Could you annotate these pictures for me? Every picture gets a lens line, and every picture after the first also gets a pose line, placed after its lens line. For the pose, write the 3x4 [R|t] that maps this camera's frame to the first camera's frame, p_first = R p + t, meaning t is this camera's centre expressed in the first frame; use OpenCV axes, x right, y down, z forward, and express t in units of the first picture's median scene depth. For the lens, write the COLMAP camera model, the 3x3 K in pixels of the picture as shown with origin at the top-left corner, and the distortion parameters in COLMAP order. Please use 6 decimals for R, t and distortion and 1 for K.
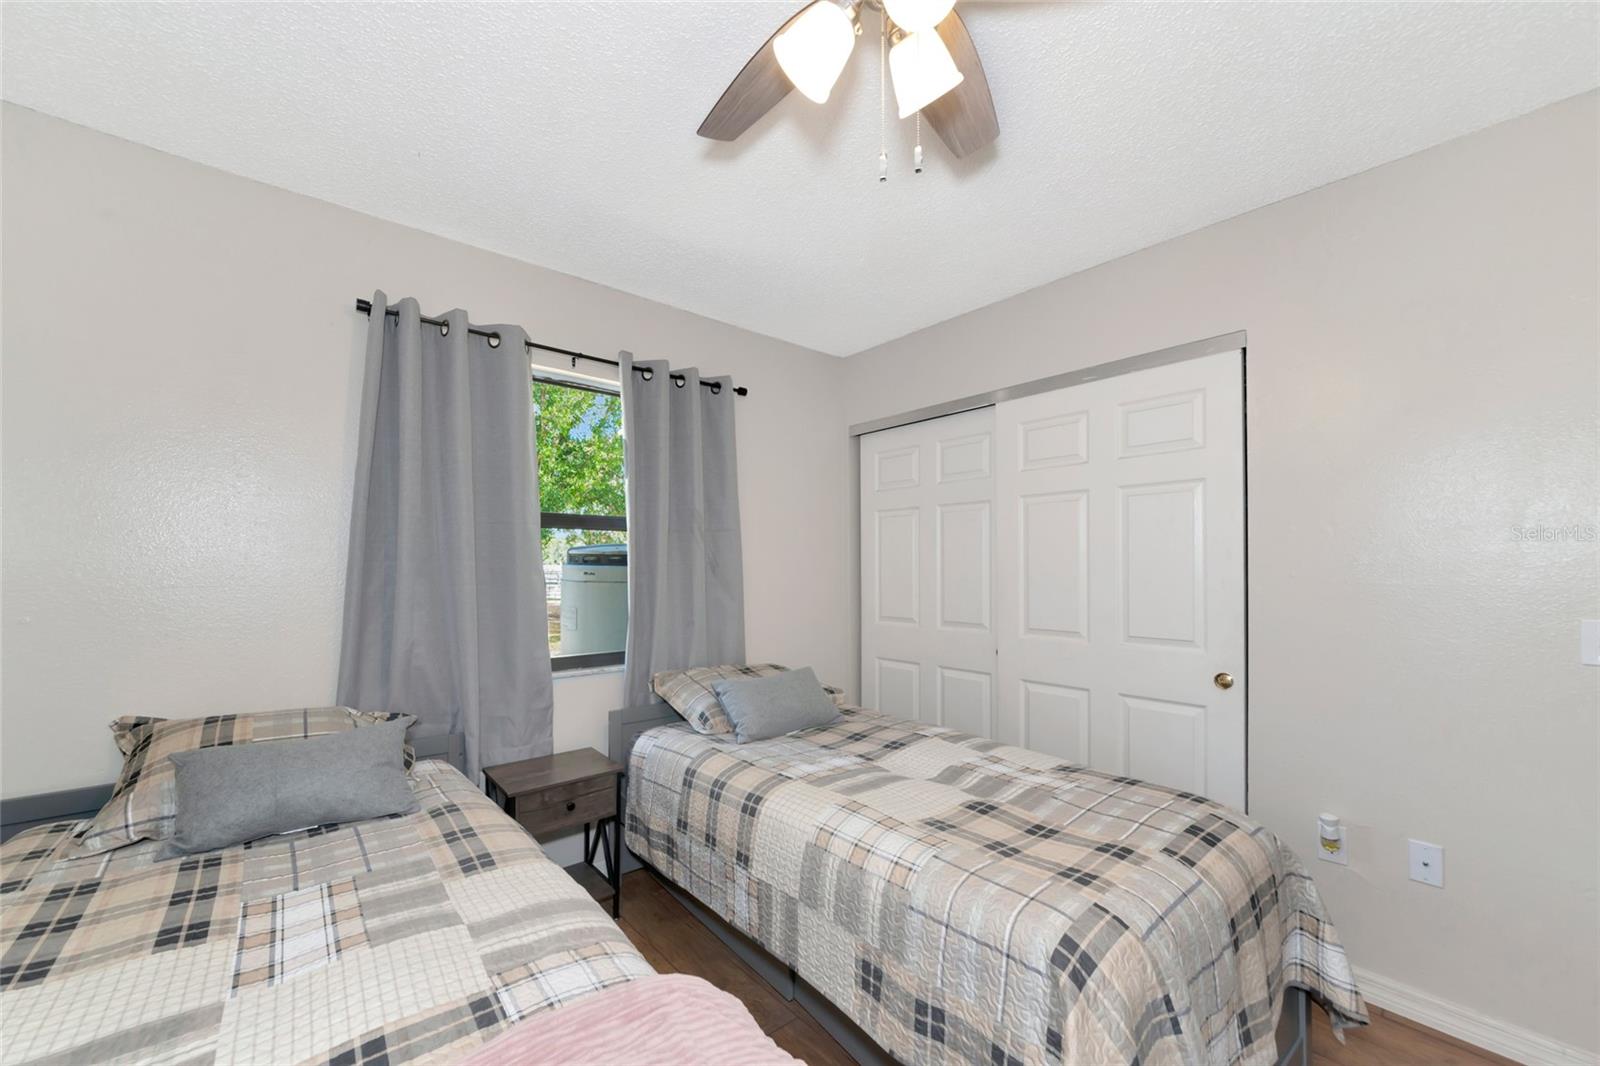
lens RADIAL K [[620.5, 0, 792.5], [0, 620.5, 552.1], [0, 0, 1]] dist [0.001181, -0.005259]
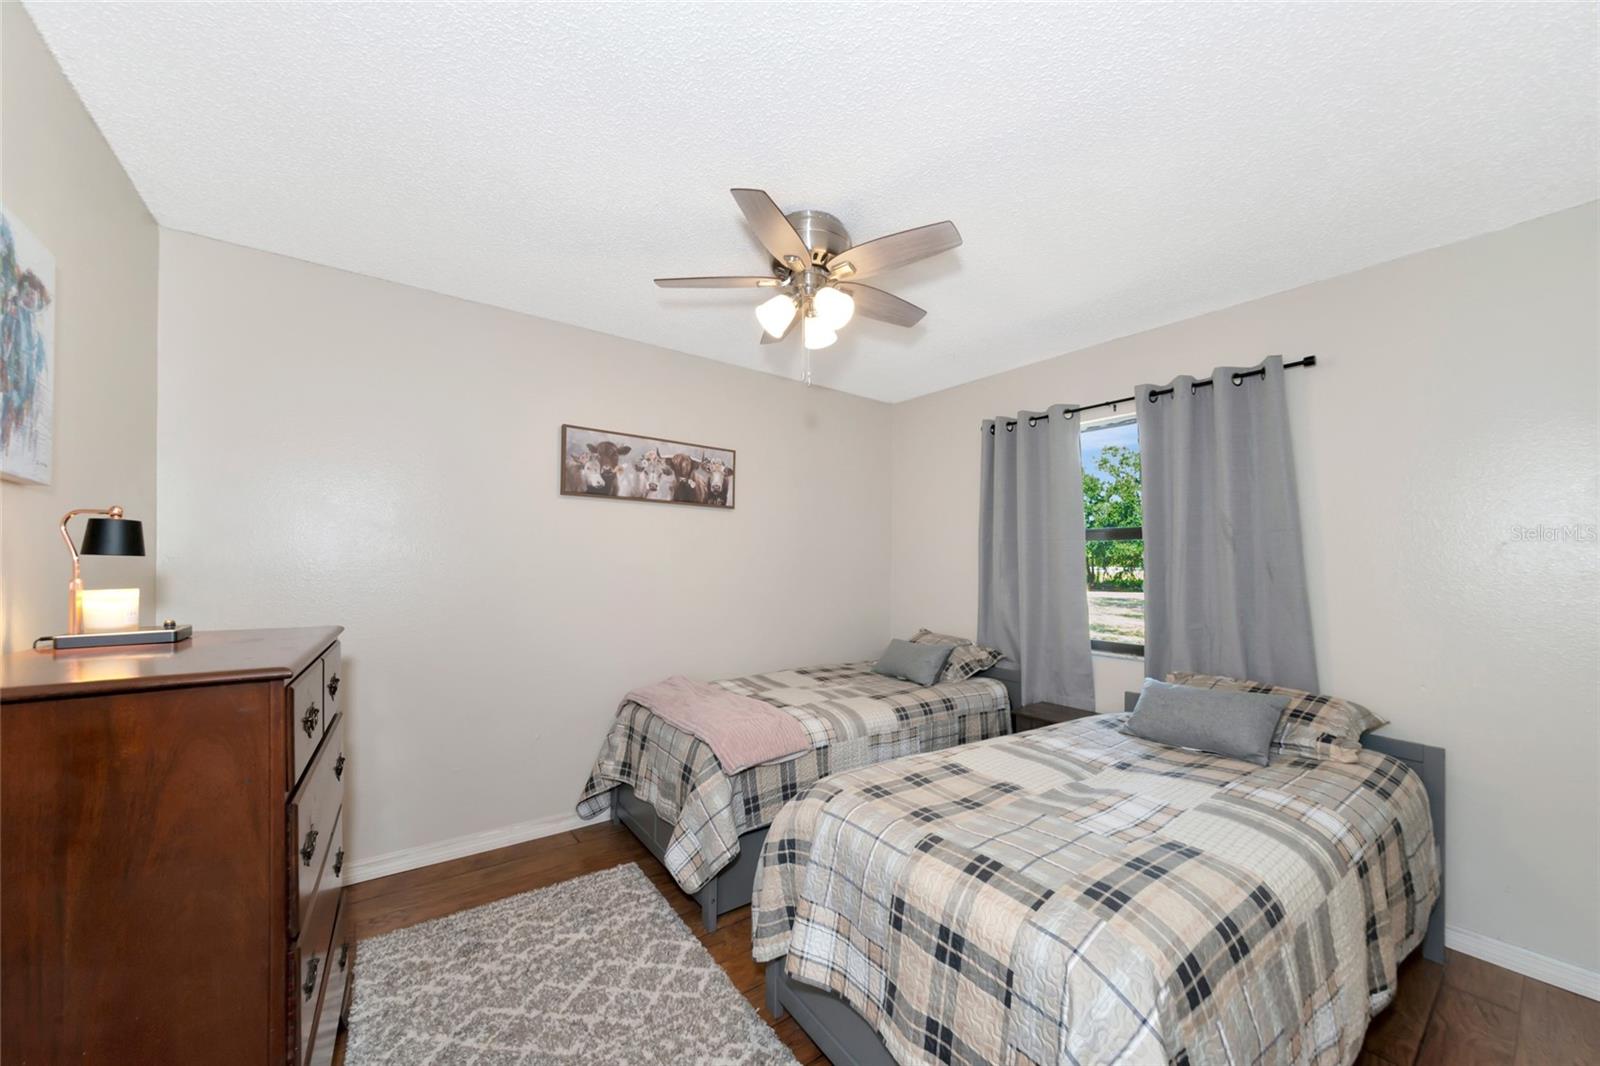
lens RADIAL K [[575.1, 0, 811.8], [0, 575.1, 568.2], [0, 0, 1]] dist [-0.006271, -0.000112]
pose [[-0.049637, 0.000805, -0.998767, 1.190782], [0.010672, 0.999943, 0.000275, 0.014955], [0.998710, -0.010645, -0.049643, 0.630001]]
